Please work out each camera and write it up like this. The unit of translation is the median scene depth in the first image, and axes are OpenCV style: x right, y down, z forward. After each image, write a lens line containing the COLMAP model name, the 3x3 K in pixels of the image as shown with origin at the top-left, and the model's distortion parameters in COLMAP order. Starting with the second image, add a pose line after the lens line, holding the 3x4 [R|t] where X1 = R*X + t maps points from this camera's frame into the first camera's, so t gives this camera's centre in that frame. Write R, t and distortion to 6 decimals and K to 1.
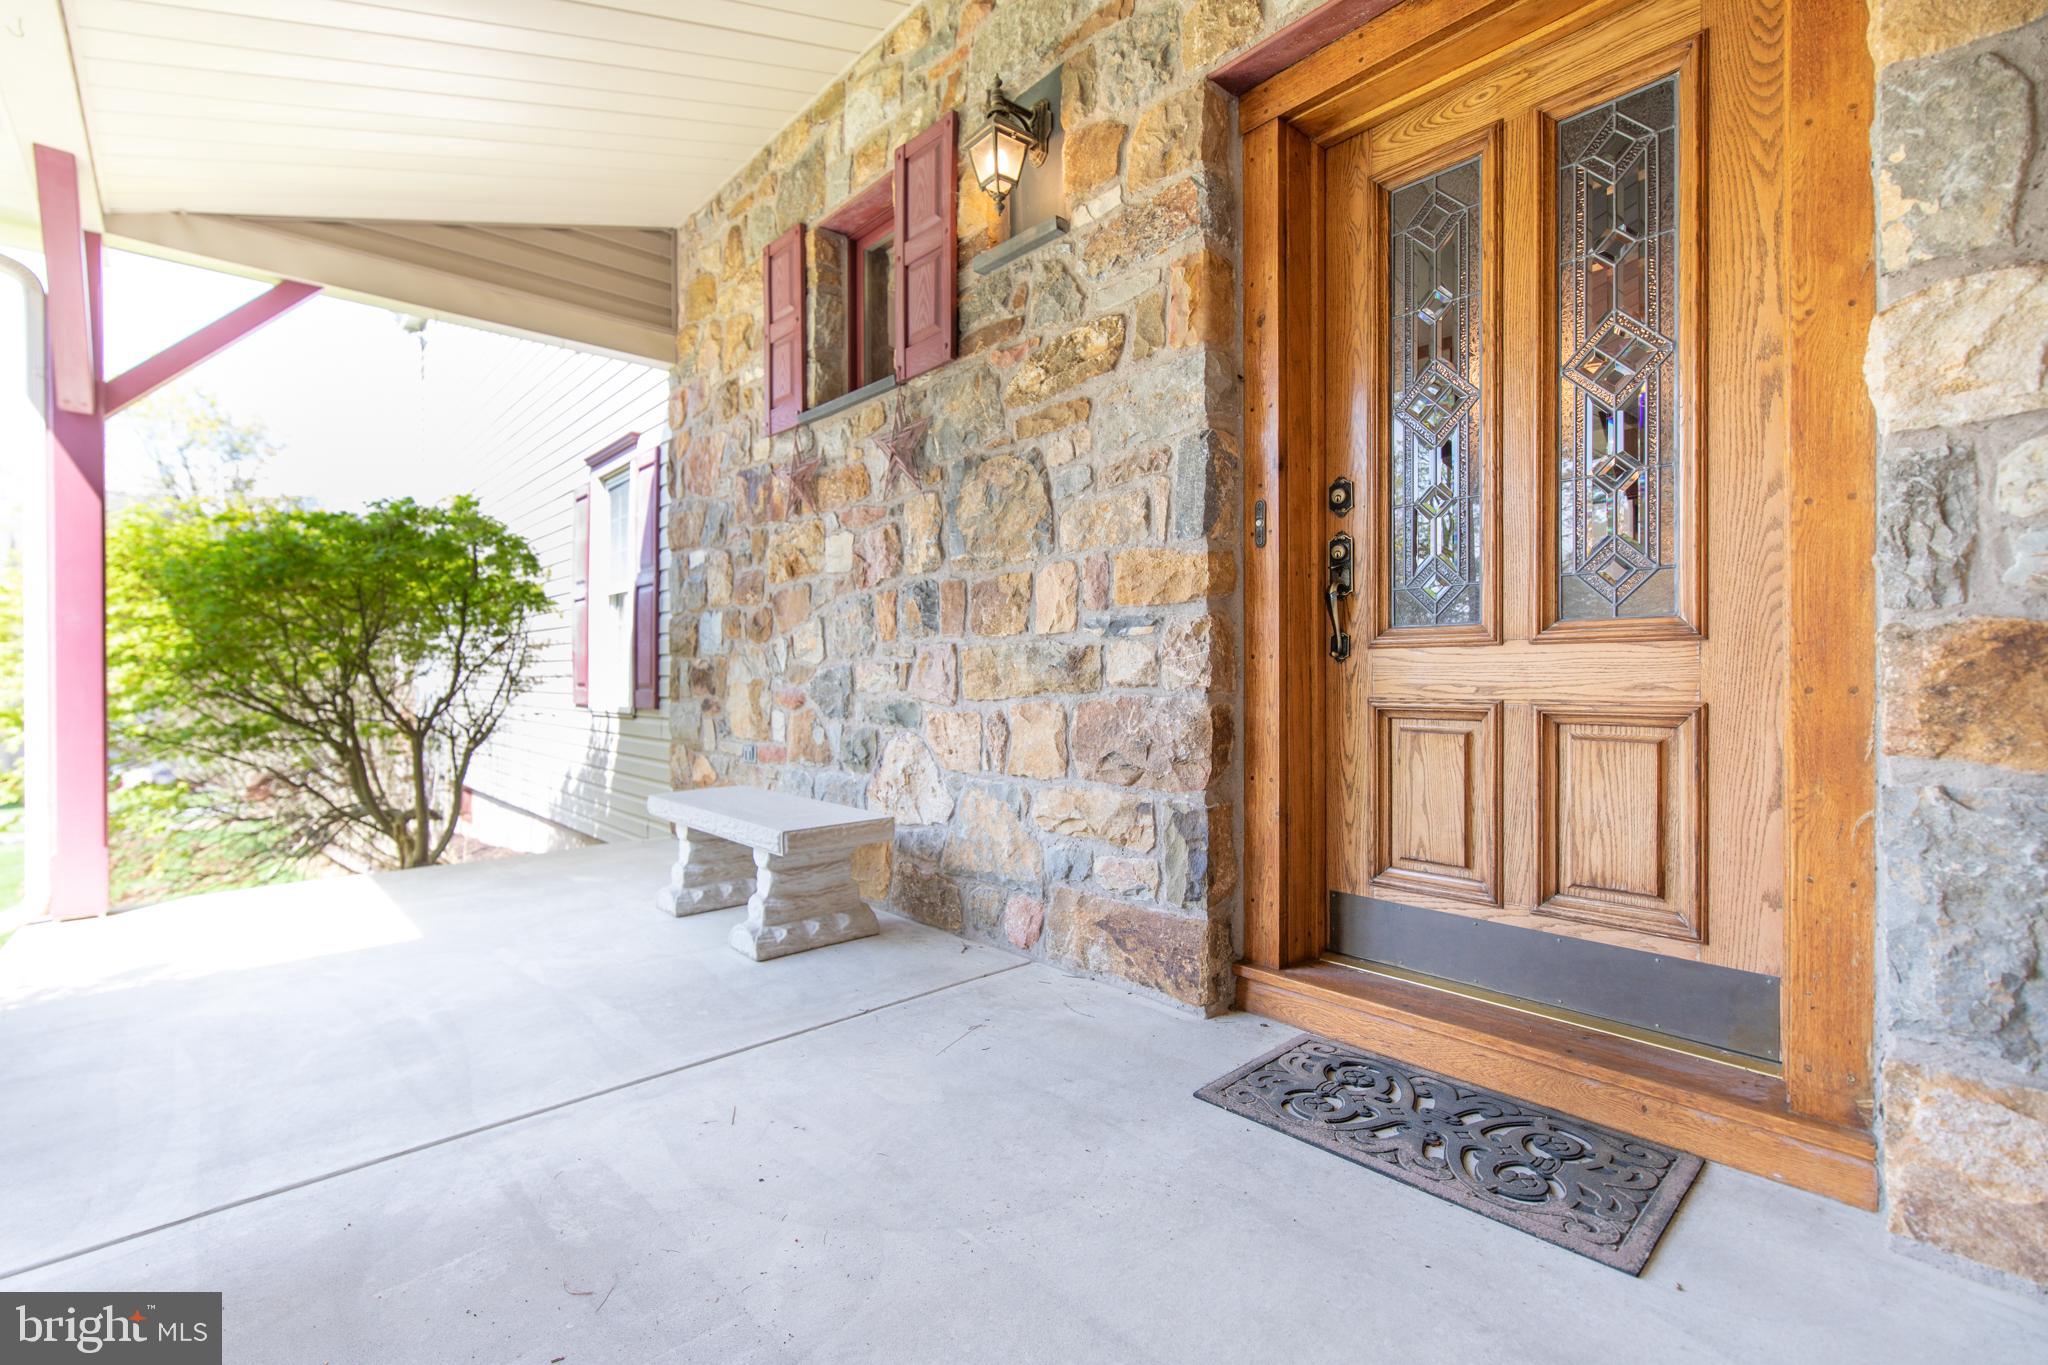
lens RADIAL K [[872.6, 0, 1018.4], [0, 872.6, 676.4], [0, 0, 1]] dist [0.001166, 0.000276]
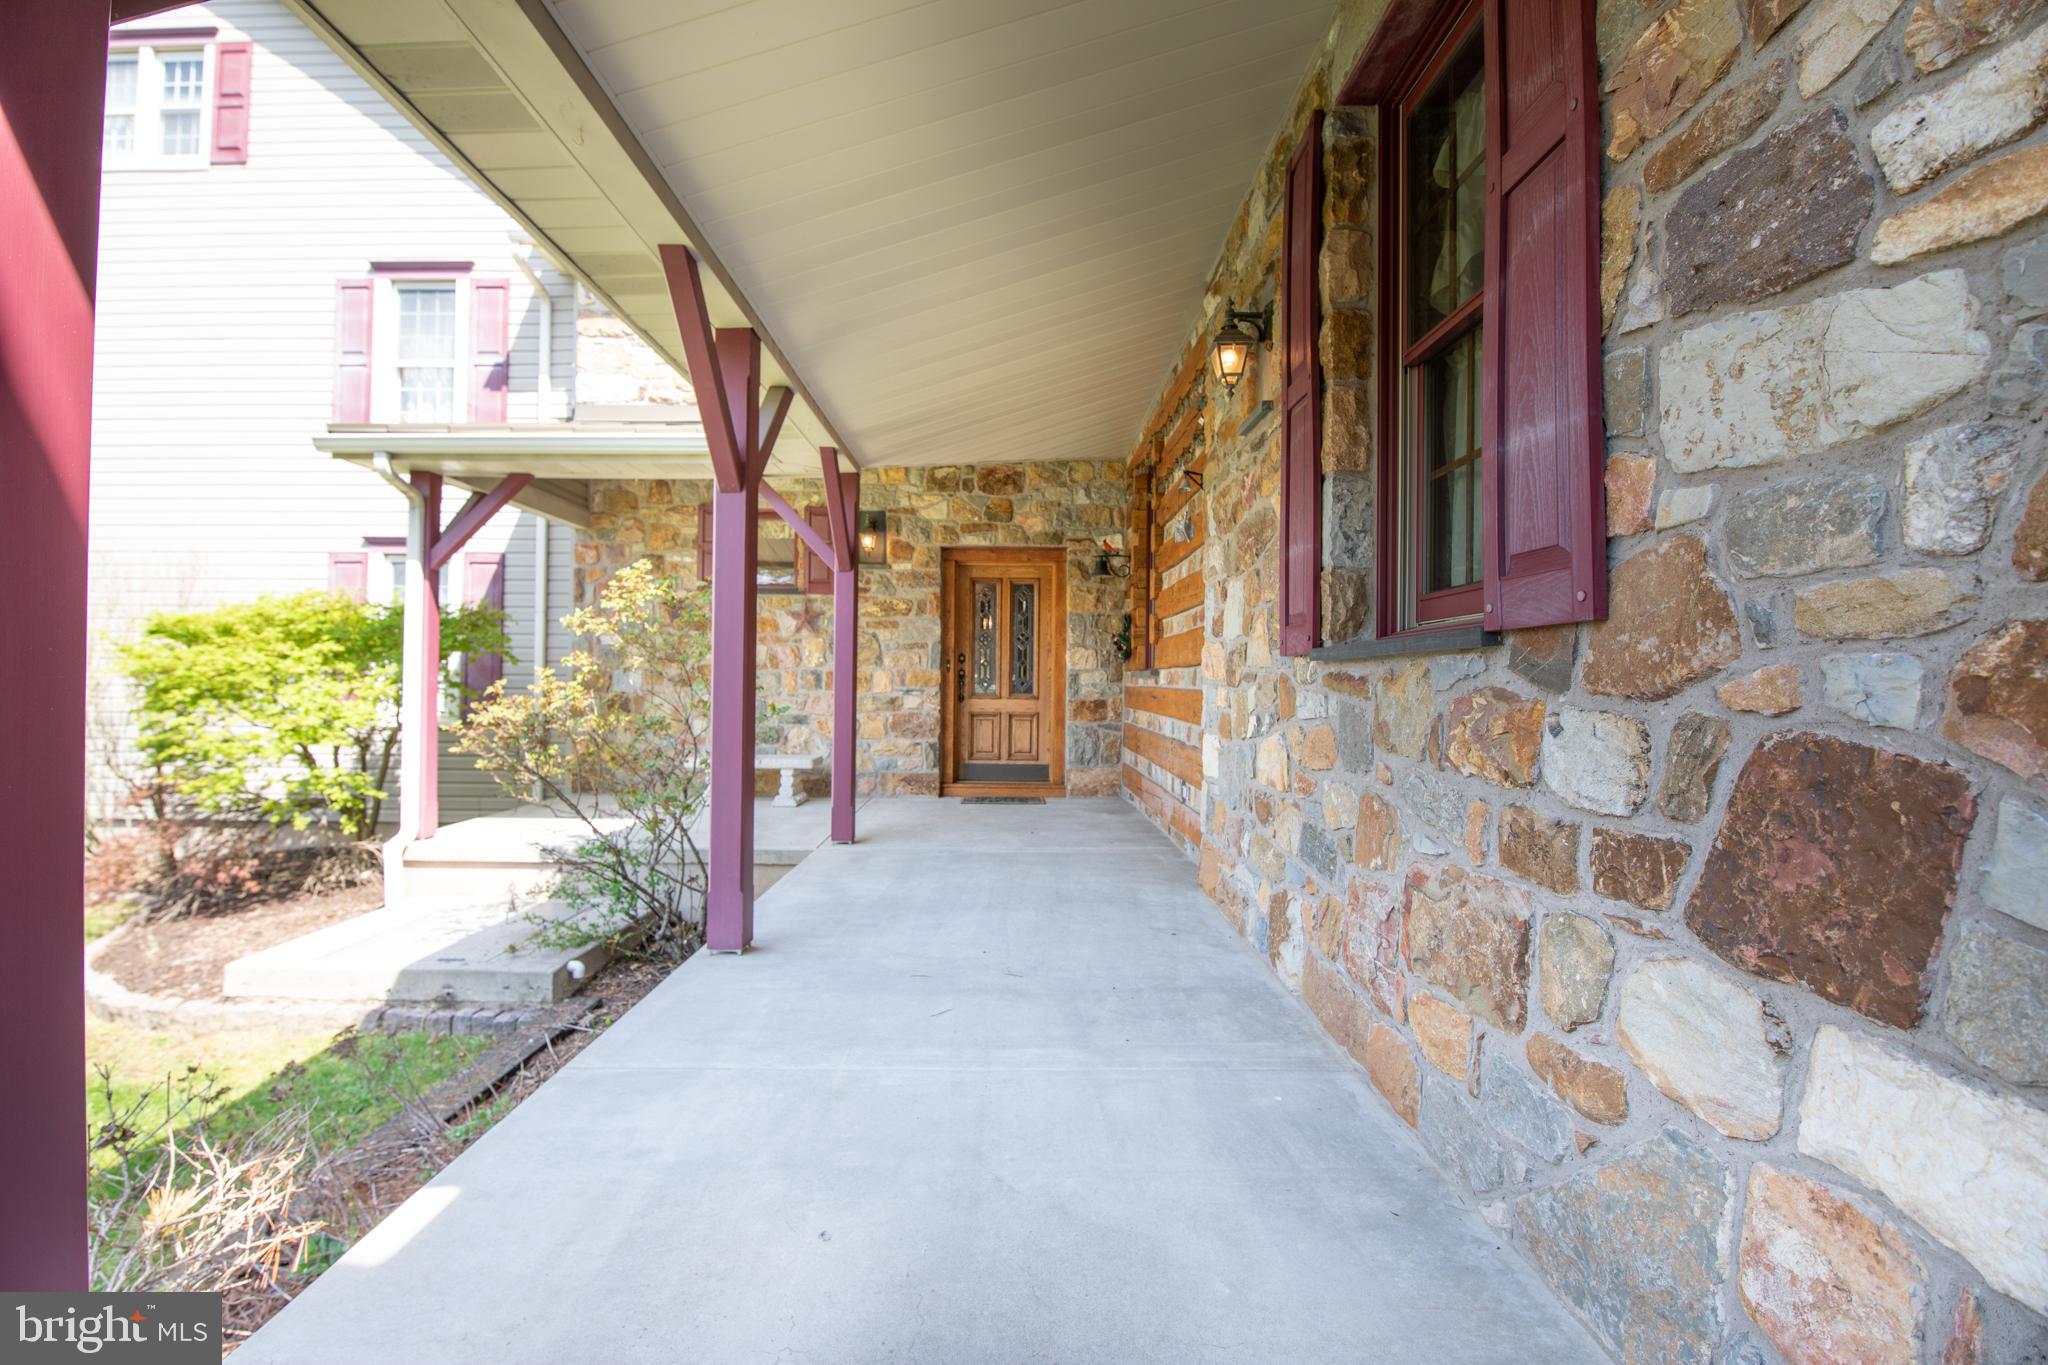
lens RADIAL K [[877.2, 0, 1001.1], [0, 877.2, 676.5], [0, 0, 1]] dist [0.000278, -0.010370]
pose [[0.683969, 0.012665, 0.729401, -2.290729], [-0.008847, 0.999920, -0.009067, -0.094073], [-0.729457, -0.000251, 0.684026, -1.722979]]
